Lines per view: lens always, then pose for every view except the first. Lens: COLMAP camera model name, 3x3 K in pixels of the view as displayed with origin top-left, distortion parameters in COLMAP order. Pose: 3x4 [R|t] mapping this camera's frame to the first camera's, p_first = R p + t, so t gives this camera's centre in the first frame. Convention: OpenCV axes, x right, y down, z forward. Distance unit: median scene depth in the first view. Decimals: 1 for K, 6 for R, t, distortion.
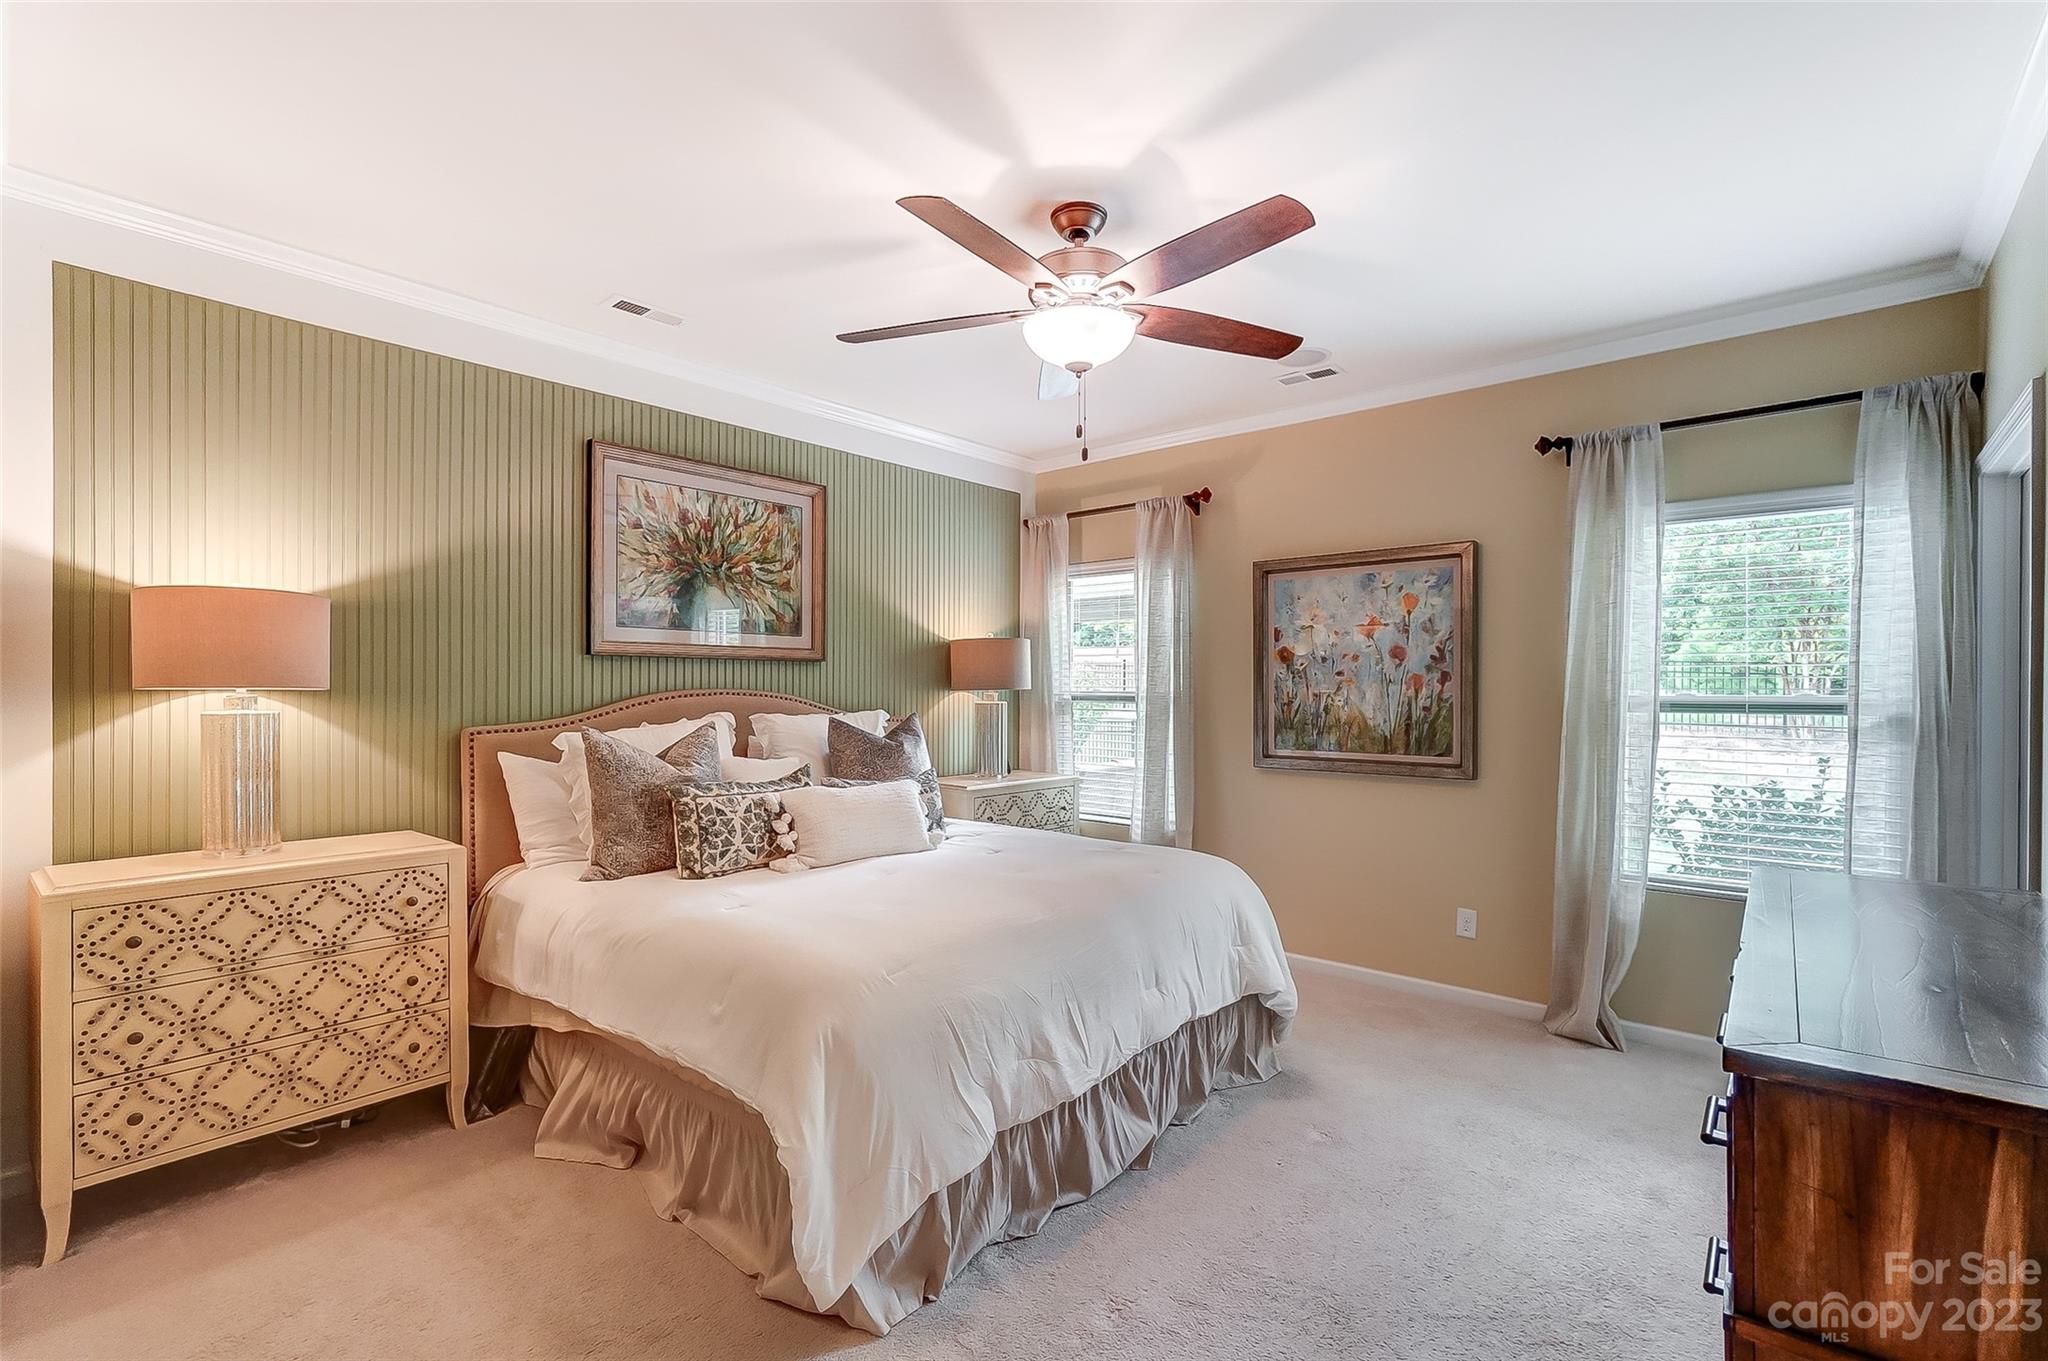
lens RADIAL K [[941.3, 0, 1036.3], [0, 941.3, 673.3], [0, 0, 1]] dist [0.000380, 0.007019]
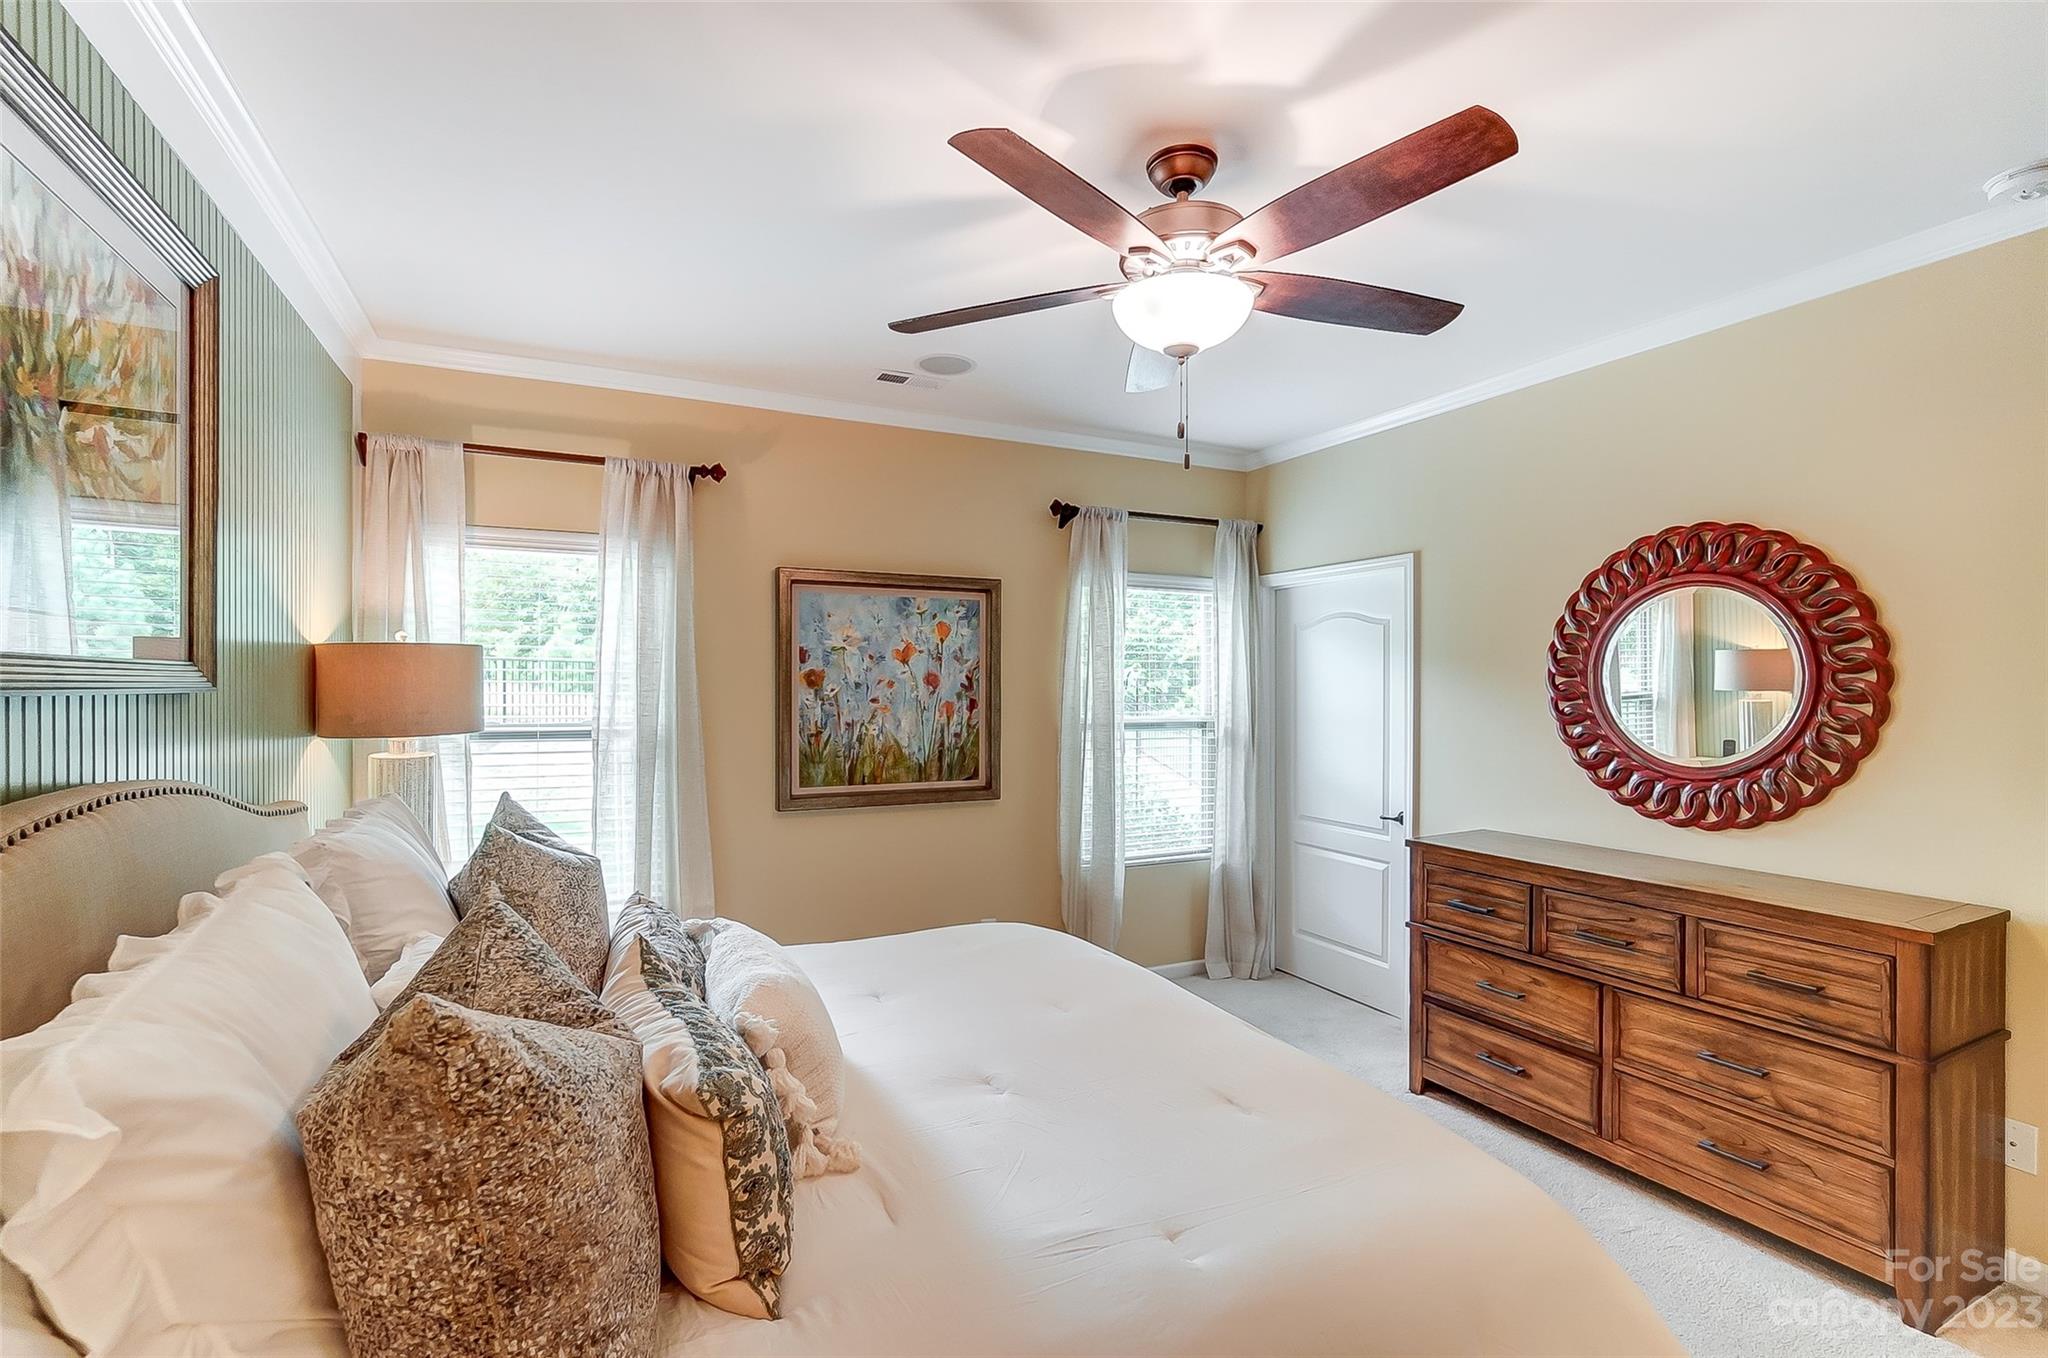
lens RADIAL K [[918.8, 0, 1010.9], [0, 918.8, 691.1], [0, 0, 1]] dist [-0.044443, 0.023555]
pose [[0.399192, -0.004429, 0.916857, -0.480627], [-0.017885, 0.999760, 0.012617, -0.024068], [-0.916693, -0.021434, 0.399017, 0.534565]]
